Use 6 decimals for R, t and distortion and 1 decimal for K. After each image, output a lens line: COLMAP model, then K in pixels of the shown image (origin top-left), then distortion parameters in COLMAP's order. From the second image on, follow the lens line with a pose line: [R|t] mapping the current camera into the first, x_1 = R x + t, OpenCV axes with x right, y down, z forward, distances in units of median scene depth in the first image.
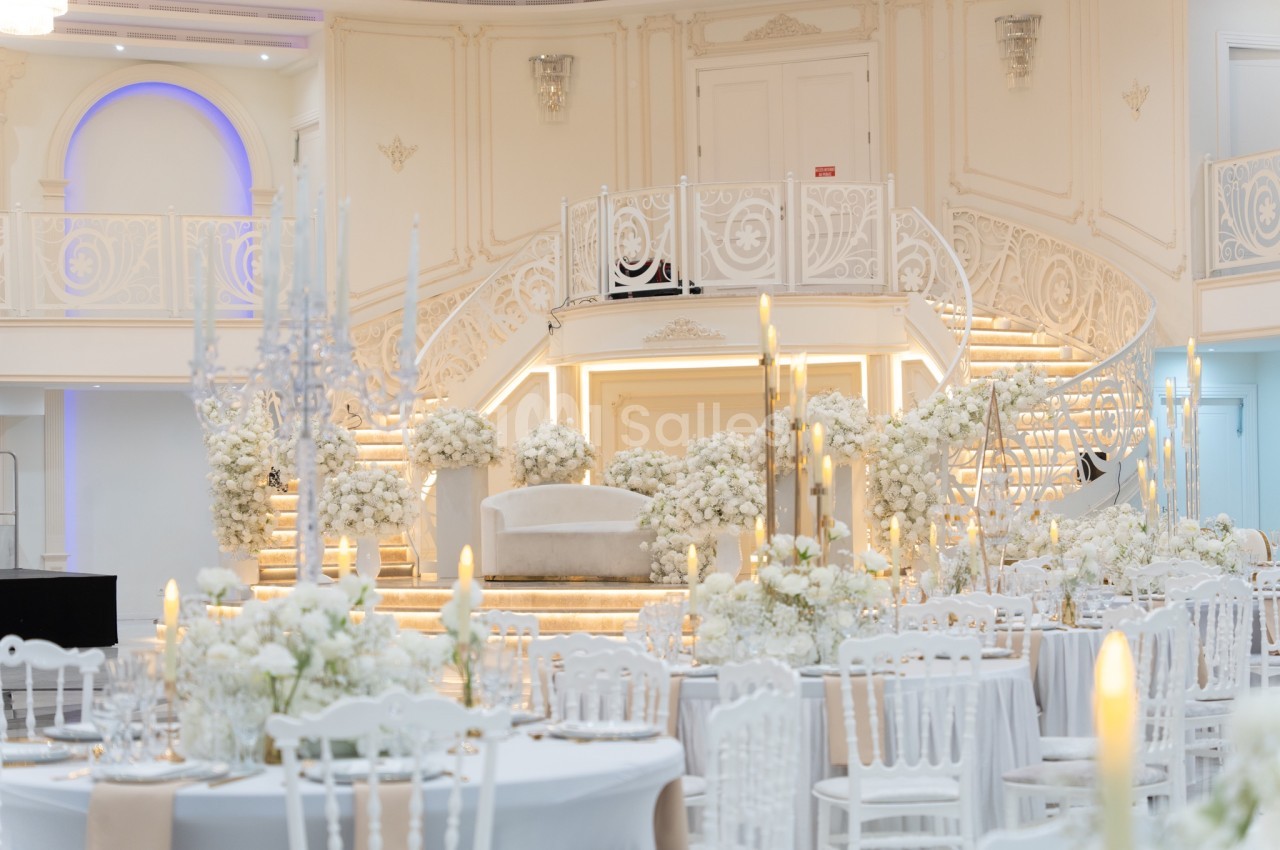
lens RADIAL K [[4933.4, 0, 640.0], [0, 4933.4, 425.0], [0, 0, 1]] dist [0.490176, -0.573349]
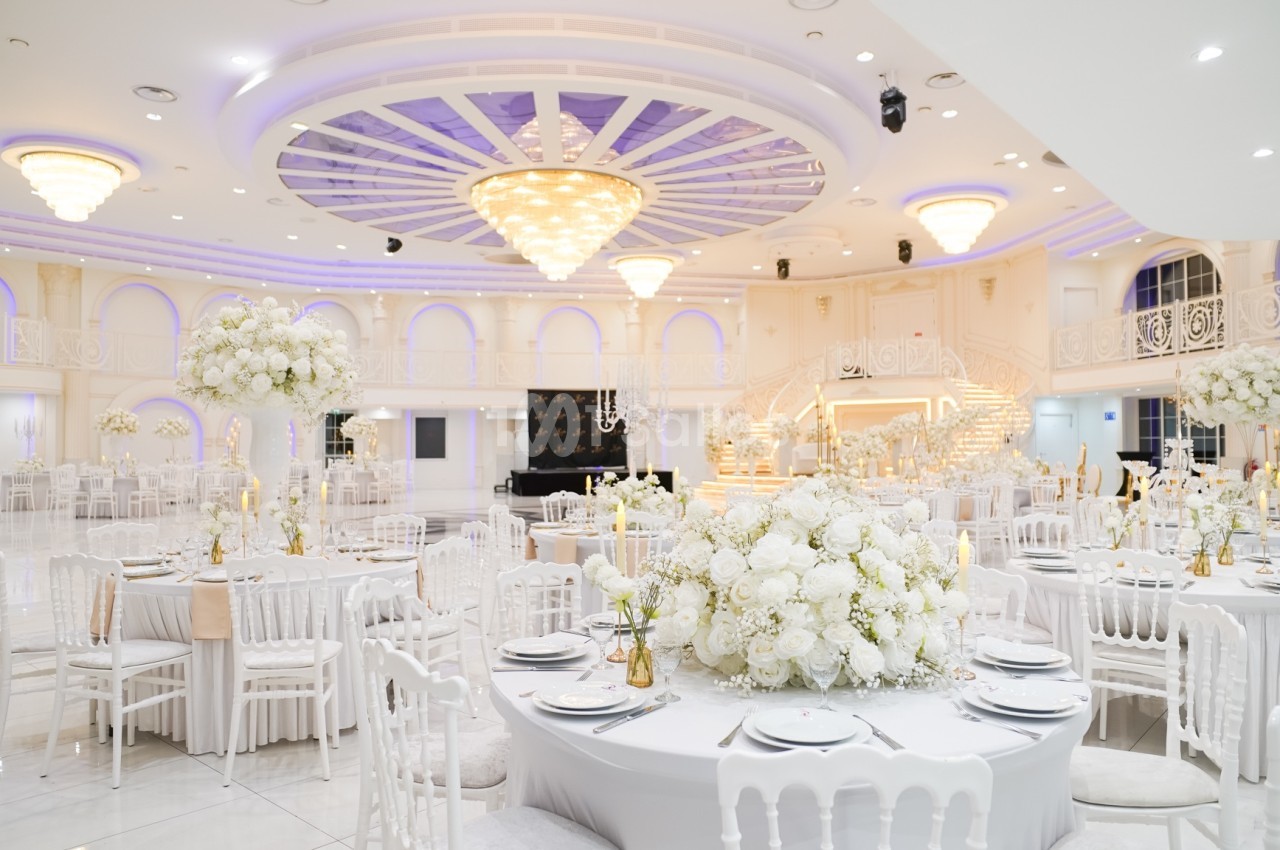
lens RADIAL K [[4933.4, 0, 640.0], [0, 4933.4, 425.0], [0, 0, 1]] dist [0.490176, -0.573349]
pose [[0.796769, 0.016271, -0.604064, 1.654385], [0.008886, 0.999214, 0.038635, -0.111880], [0.604218, -0.036151, 0.795998, -1.391717]]
